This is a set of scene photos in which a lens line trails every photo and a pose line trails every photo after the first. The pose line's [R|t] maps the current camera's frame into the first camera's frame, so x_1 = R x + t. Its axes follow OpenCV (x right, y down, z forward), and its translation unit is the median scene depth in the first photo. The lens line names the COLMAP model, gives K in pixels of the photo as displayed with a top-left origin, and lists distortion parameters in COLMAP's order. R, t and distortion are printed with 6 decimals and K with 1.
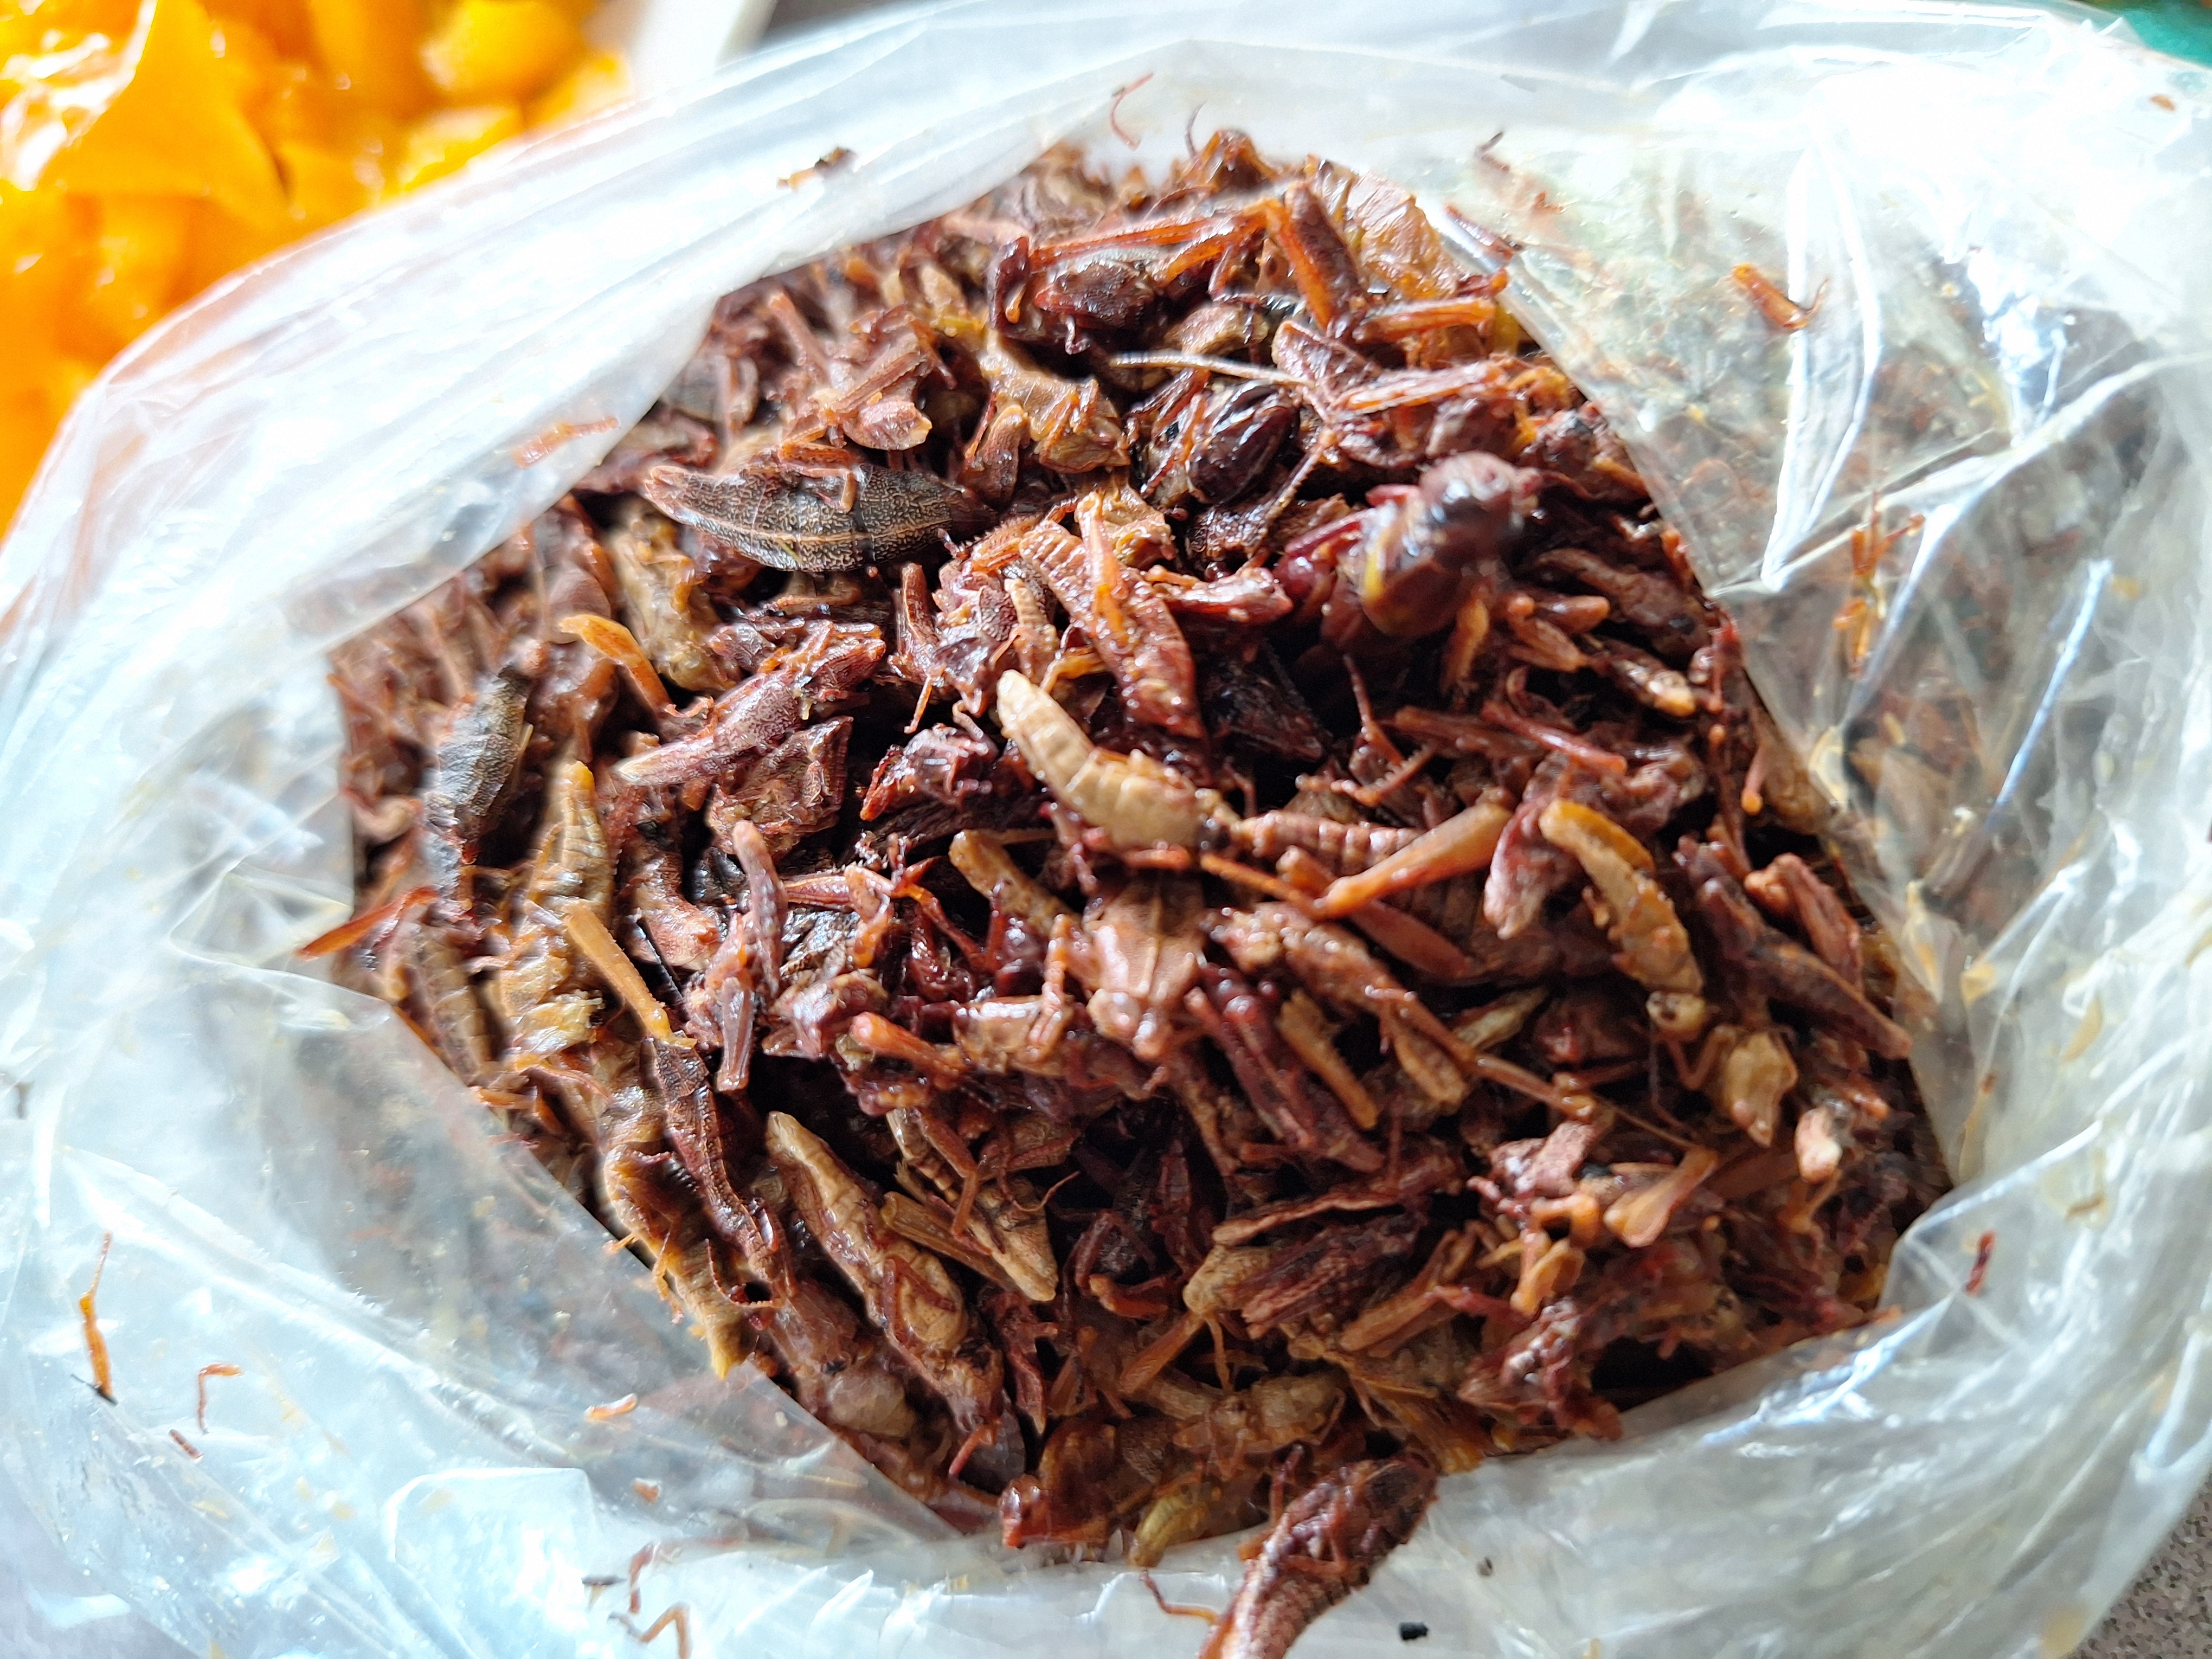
lens RADIAL K [[1479.1, 0, 1111.1], [0, 1479.1, 832.6], [0, 0, 1]] dist [0.006473, 0.001566]
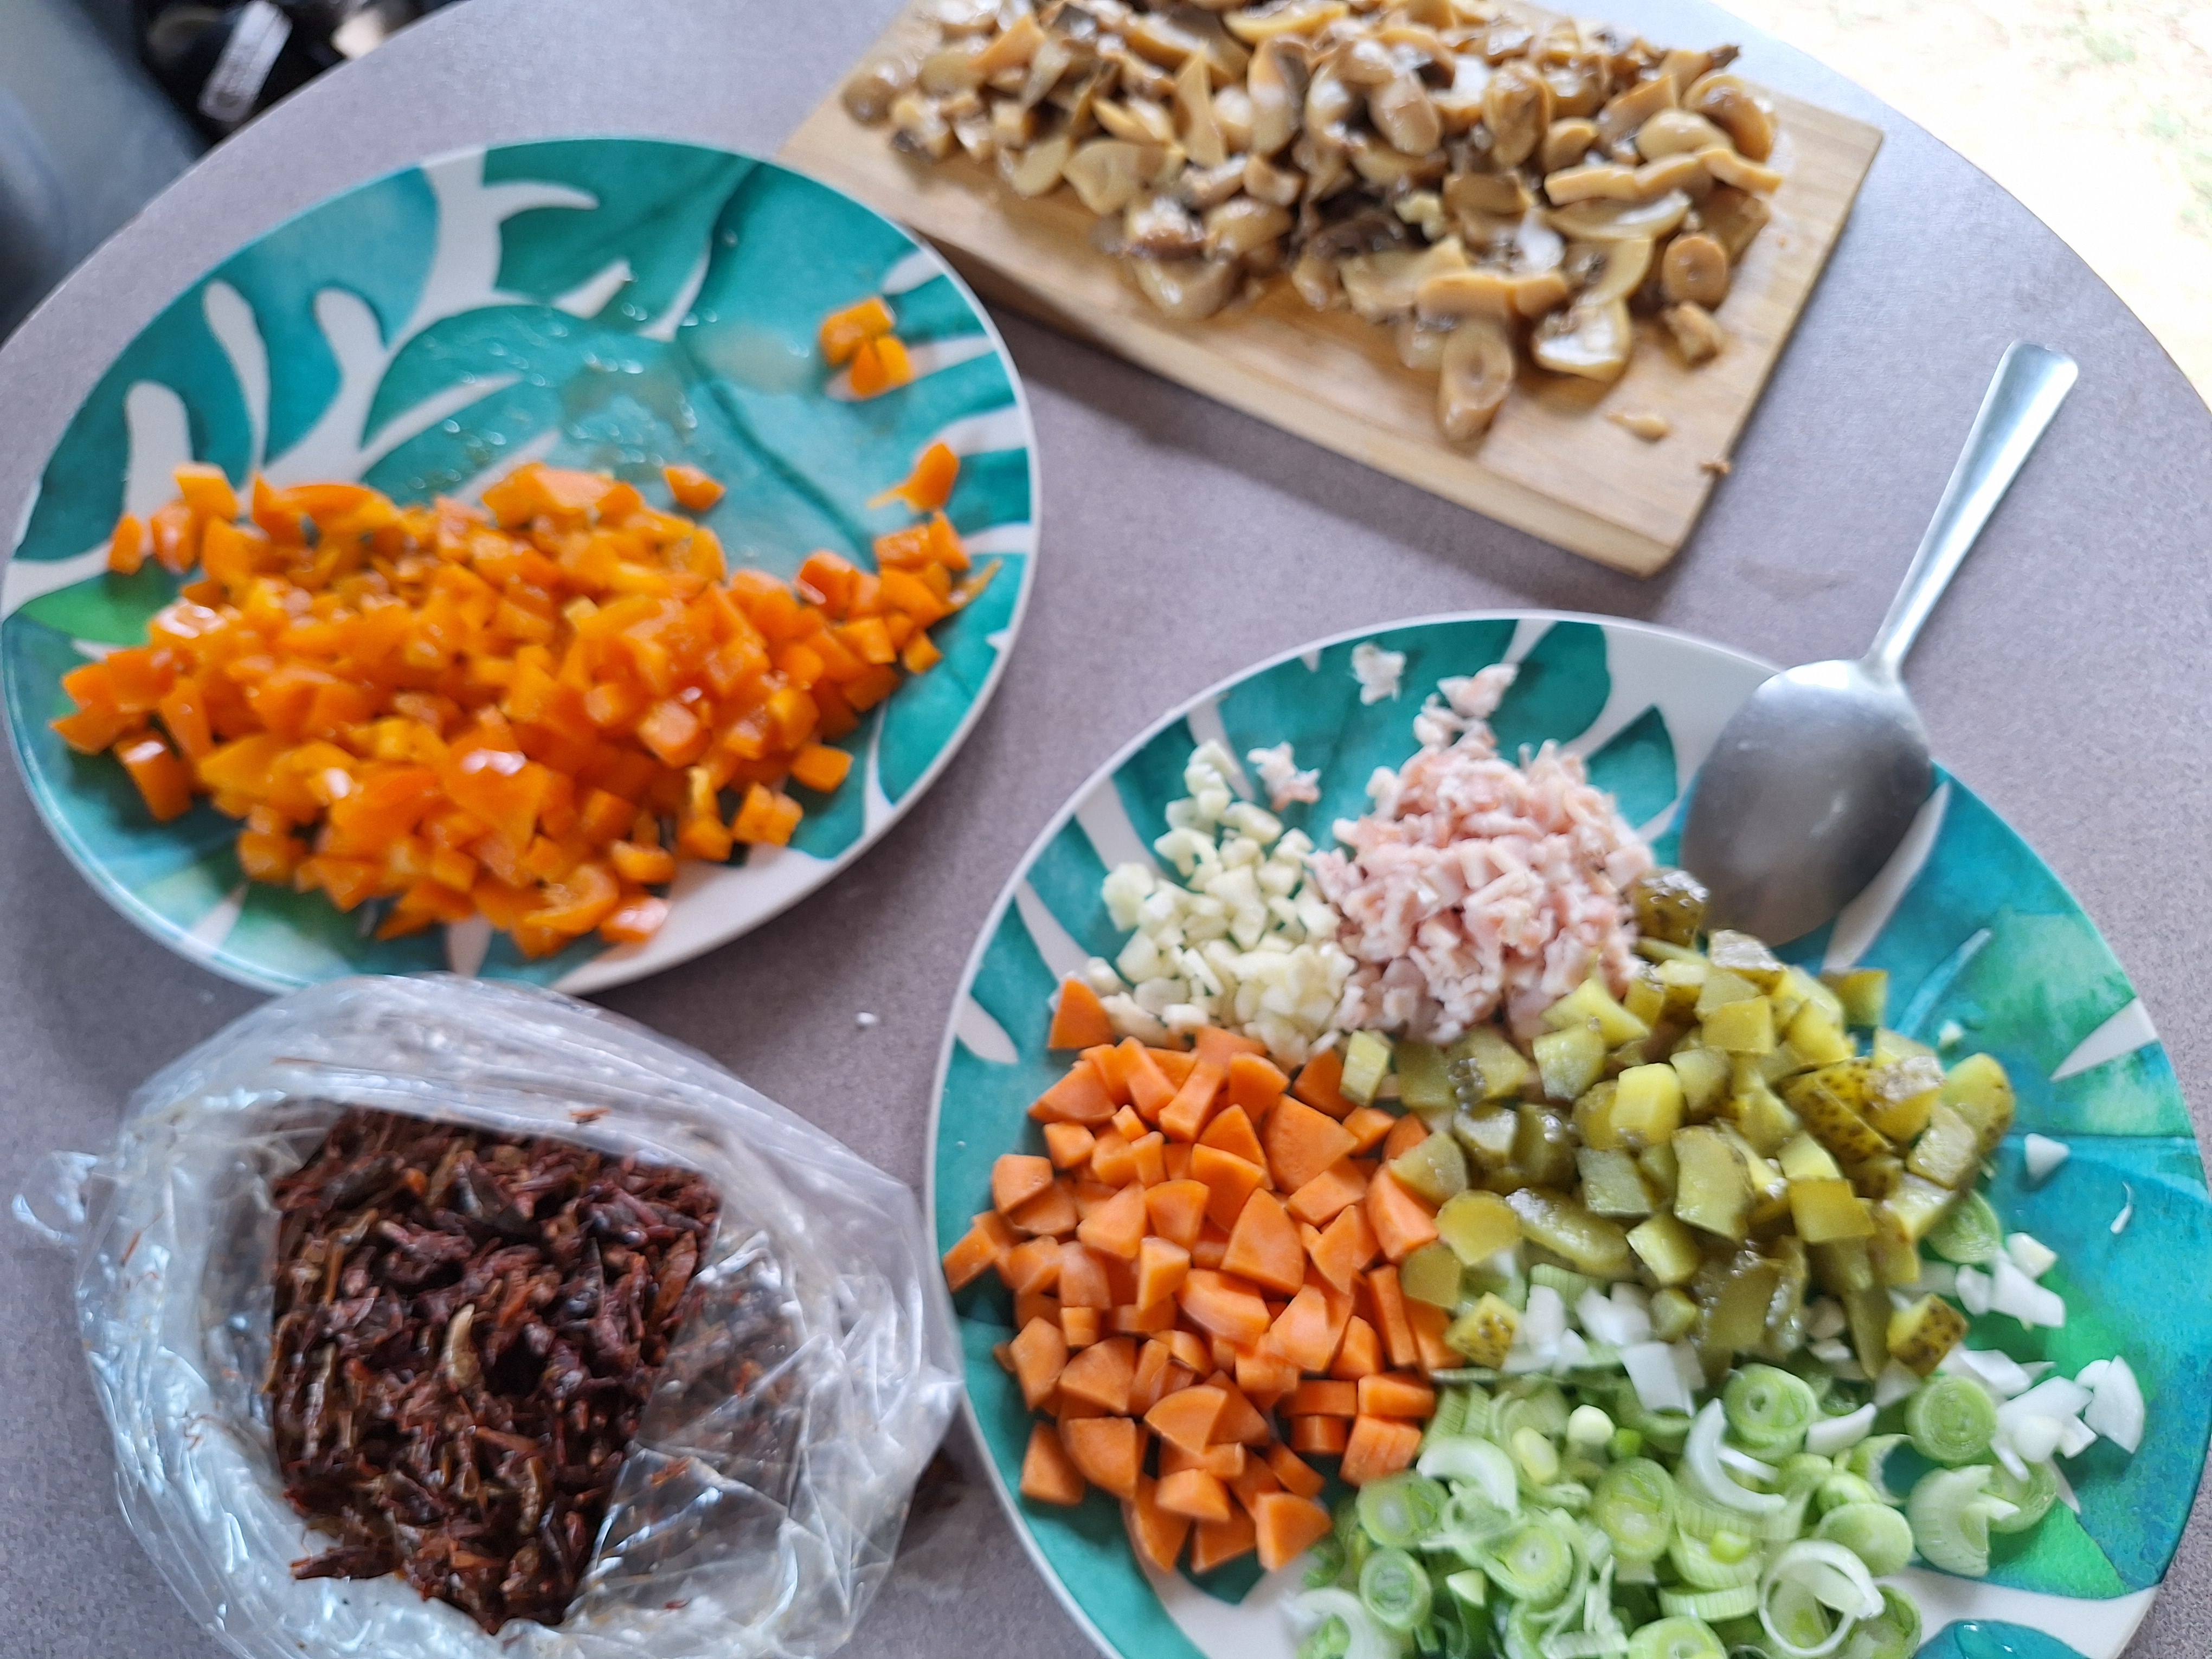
lens RADIAL K [[1479.1, 0, 1104.8], [0, 1479.1, 823.7], [0, 0, 1]] dist [0.006473, 0.001566]
pose [[0.711360, 0.699543, -0.067878, 0.382919], [-0.702807, 0.707258, -0.076480, -1.502834], [-0.005494, 0.102110, 0.994758, -2.265170]]
